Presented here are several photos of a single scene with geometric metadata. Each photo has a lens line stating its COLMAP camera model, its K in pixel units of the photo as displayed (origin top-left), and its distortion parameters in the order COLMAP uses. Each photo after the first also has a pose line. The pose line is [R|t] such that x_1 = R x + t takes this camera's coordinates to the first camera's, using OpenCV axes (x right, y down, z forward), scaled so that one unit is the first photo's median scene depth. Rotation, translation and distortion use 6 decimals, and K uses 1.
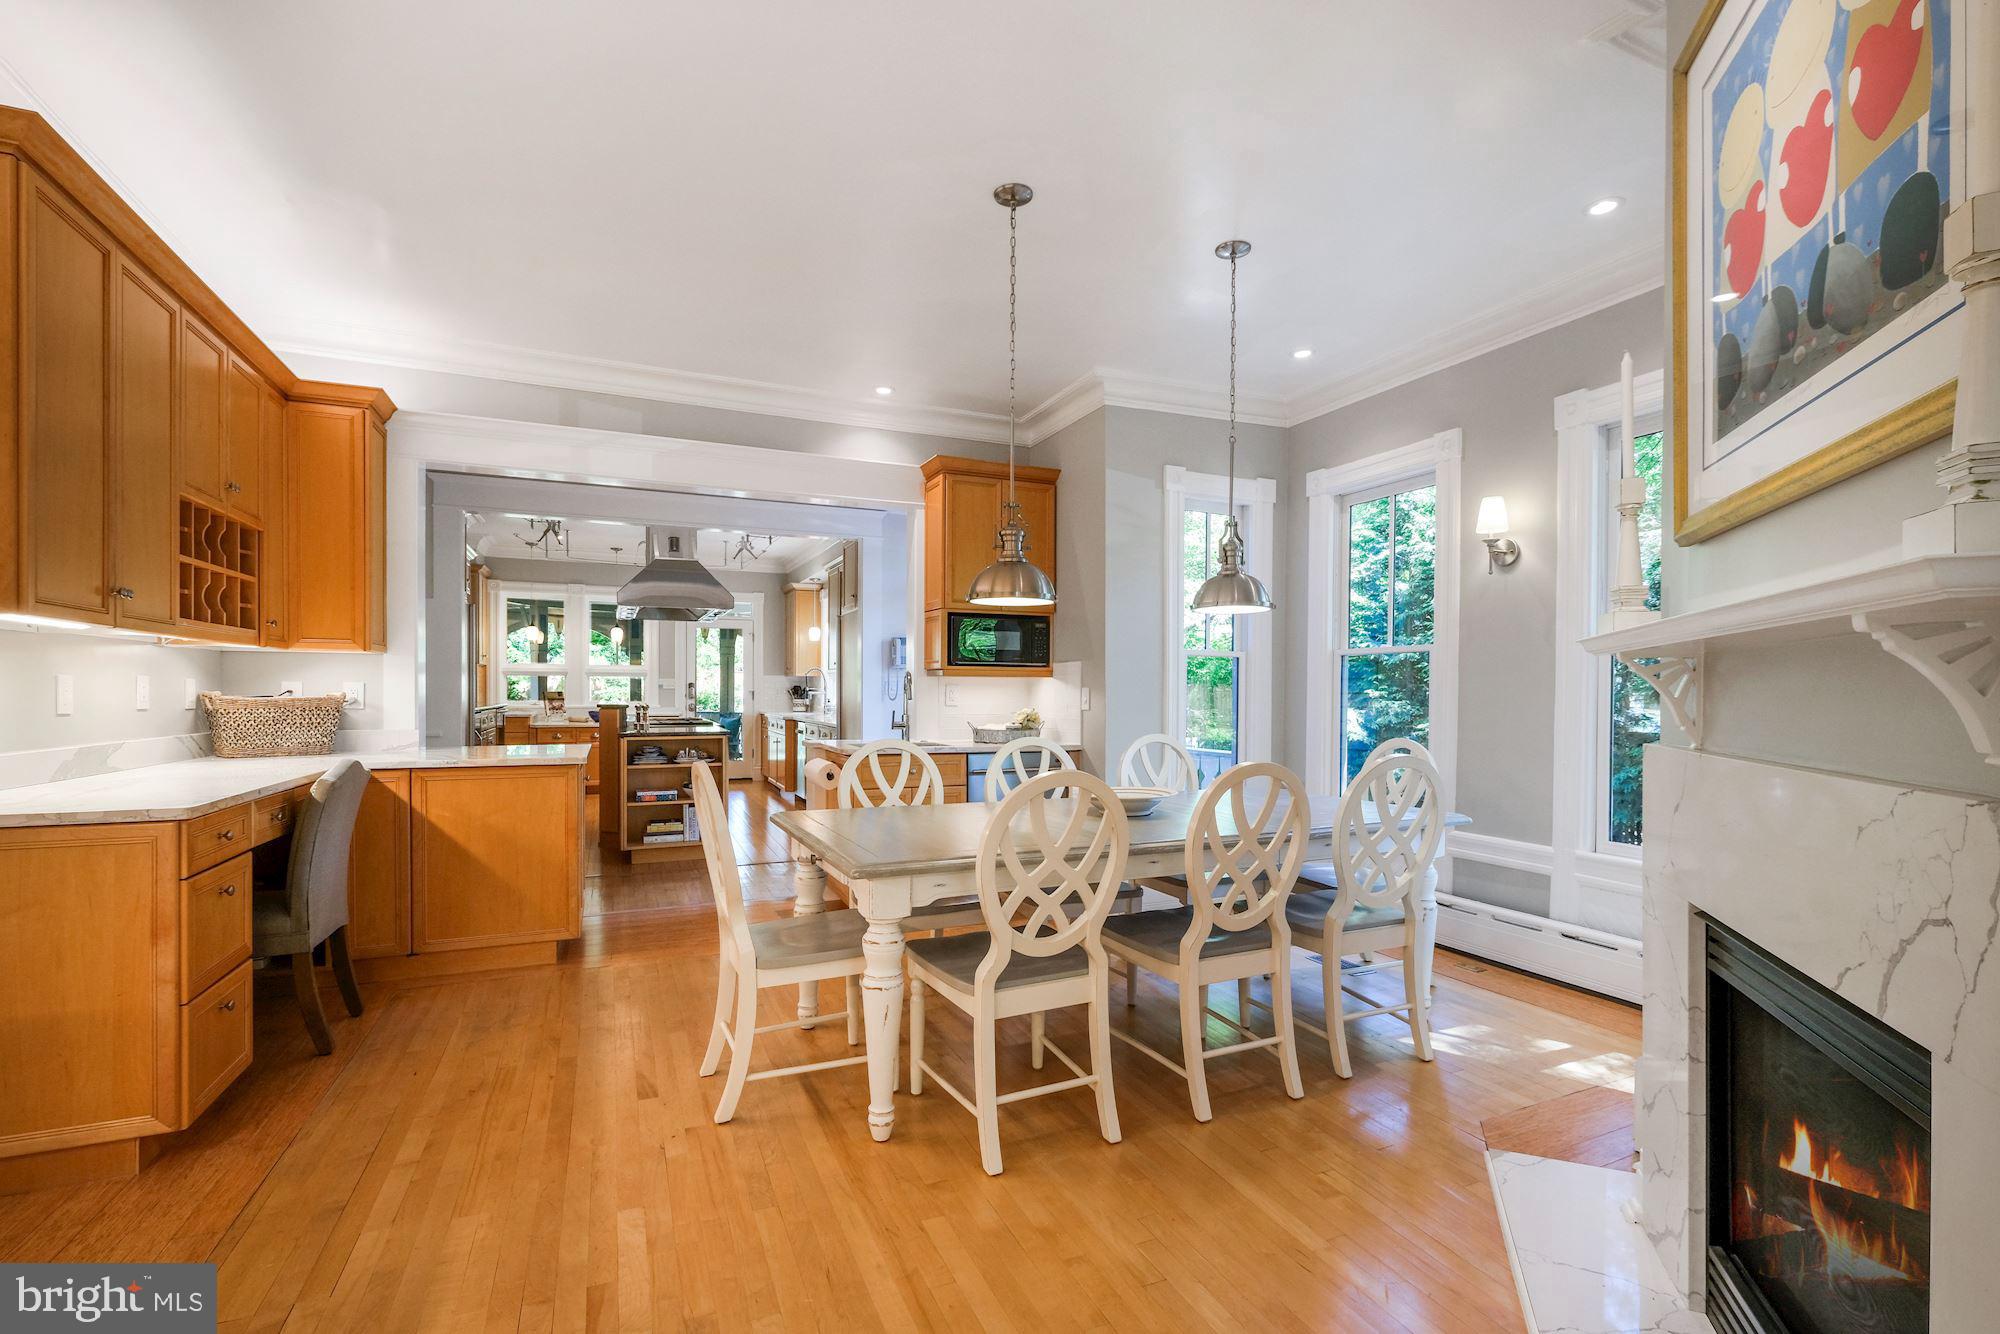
lens RADIAL K [[885.9, 0, 1001.4], [0, 885.9, 676.5], [0, 0, 1]] dist [-0.000398, -0.000567]
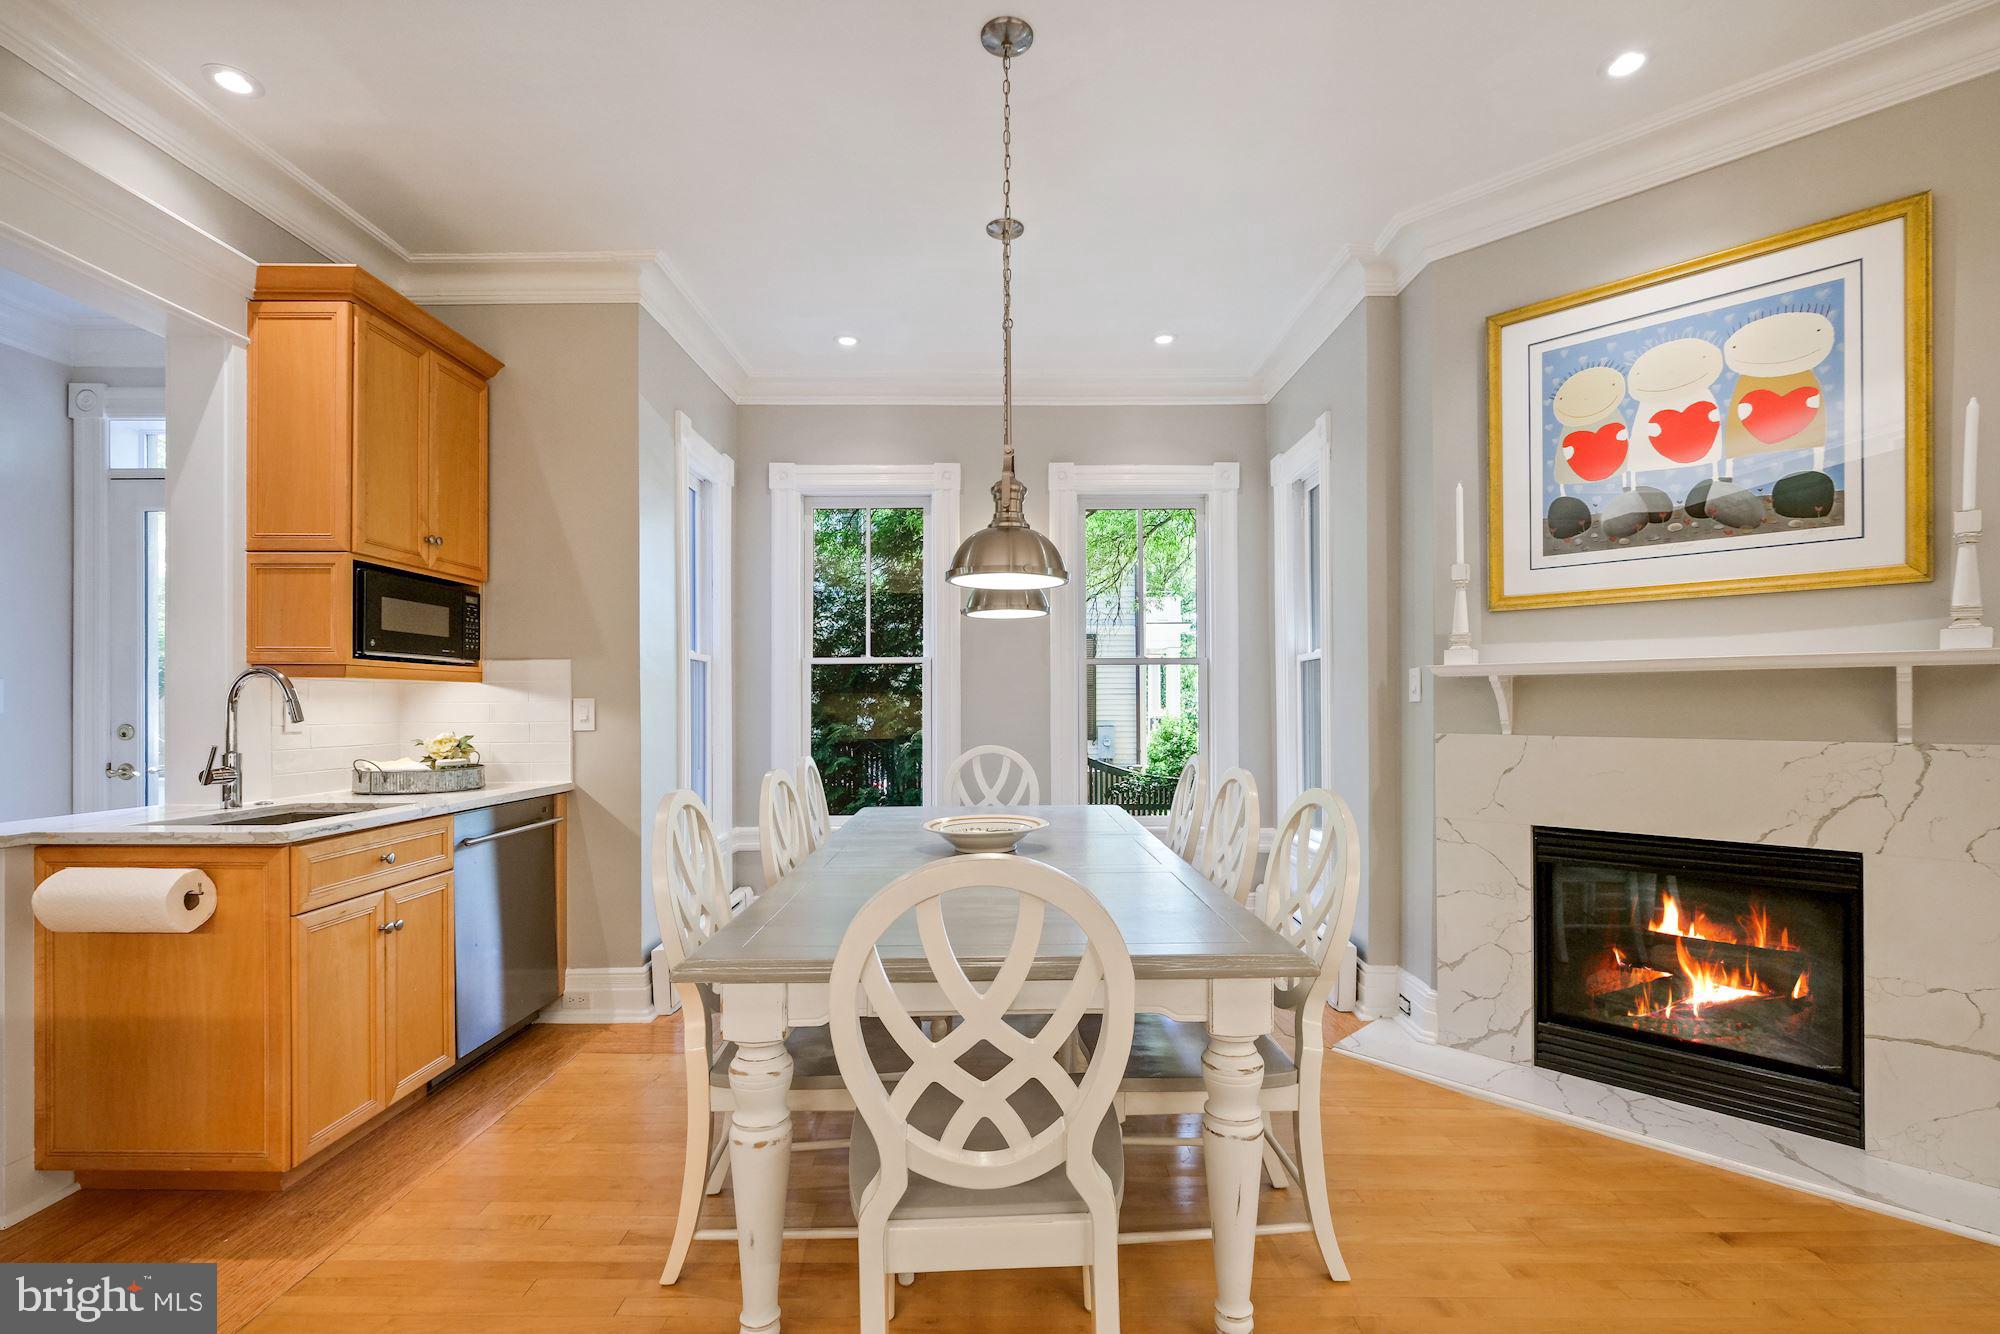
lens RADIAL K [[885.9, 0, 1010.3], [0, 885.9, 700.2], [0, 0, 1]] dist [-0.000398, -0.000567]
pose [[0.407459, -0.003078, 0.913218, -0.394298], [-0.010547, 0.999912, 0.008077, 0.004474], [-0.913163, -0.012923, 0.407390, 0.409476]]
